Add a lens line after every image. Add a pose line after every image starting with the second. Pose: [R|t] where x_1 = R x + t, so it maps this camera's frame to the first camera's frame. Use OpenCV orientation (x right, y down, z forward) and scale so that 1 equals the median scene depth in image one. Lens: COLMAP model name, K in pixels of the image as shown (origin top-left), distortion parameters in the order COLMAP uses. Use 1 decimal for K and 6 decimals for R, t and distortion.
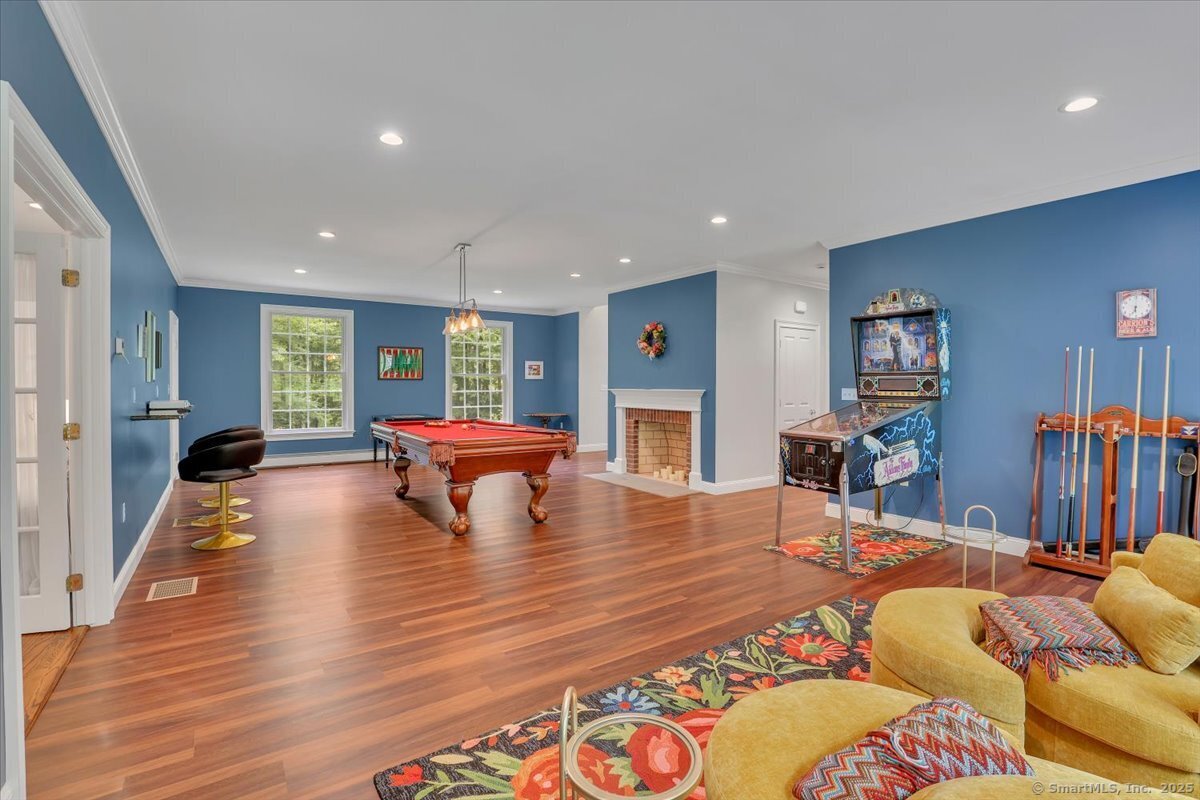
lens RADIAL K [[551.9, 0, 600.7], [0, 551.9, 391.5], [0, 0, 1]] dist [-0.024843, 0.000844]
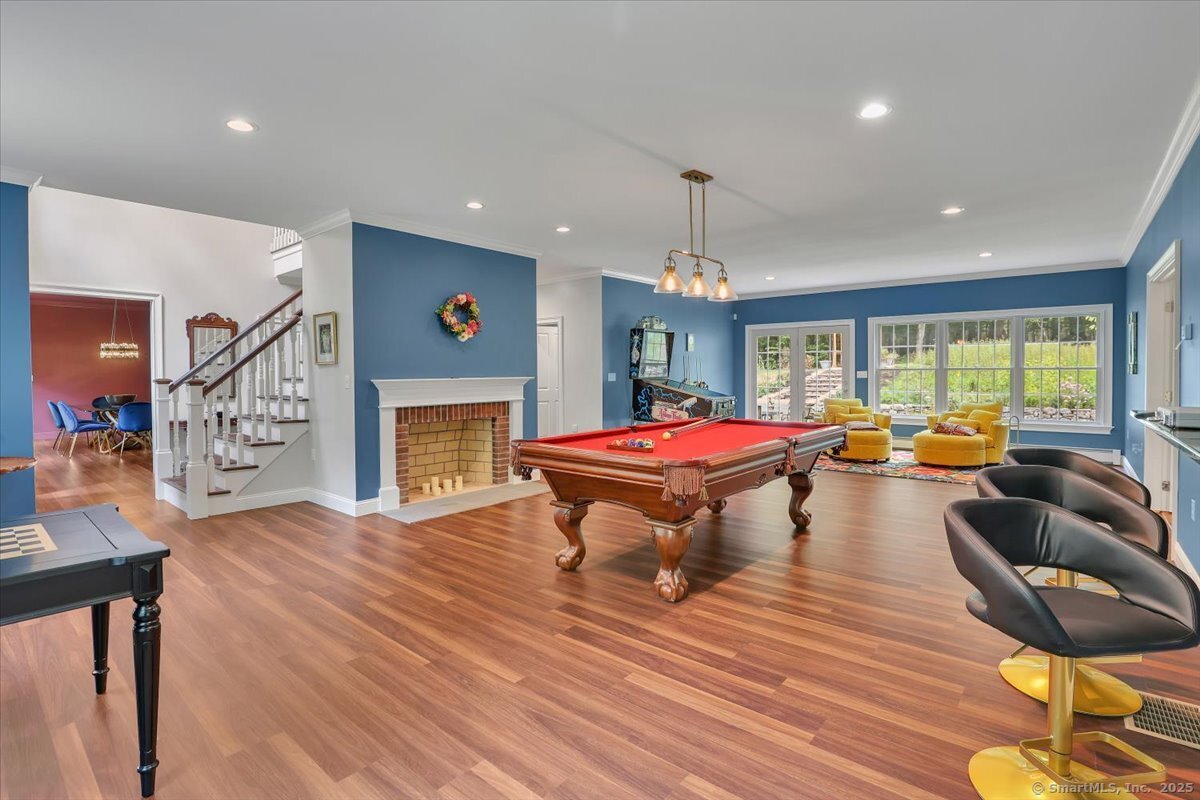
lens RADIAL K [[551.9, 0, 600.7], [0, 551.9, 391.5], [0, 0, 1]] dist [-0.024843, 0.000844]
pose [[-0.259166, -0.022292, 0.965576, -0.690764], [0.017412, 0.999463, 0.027748, -0.003125], [-0.965676, 0.024004, -0.258638, 0.995600]]
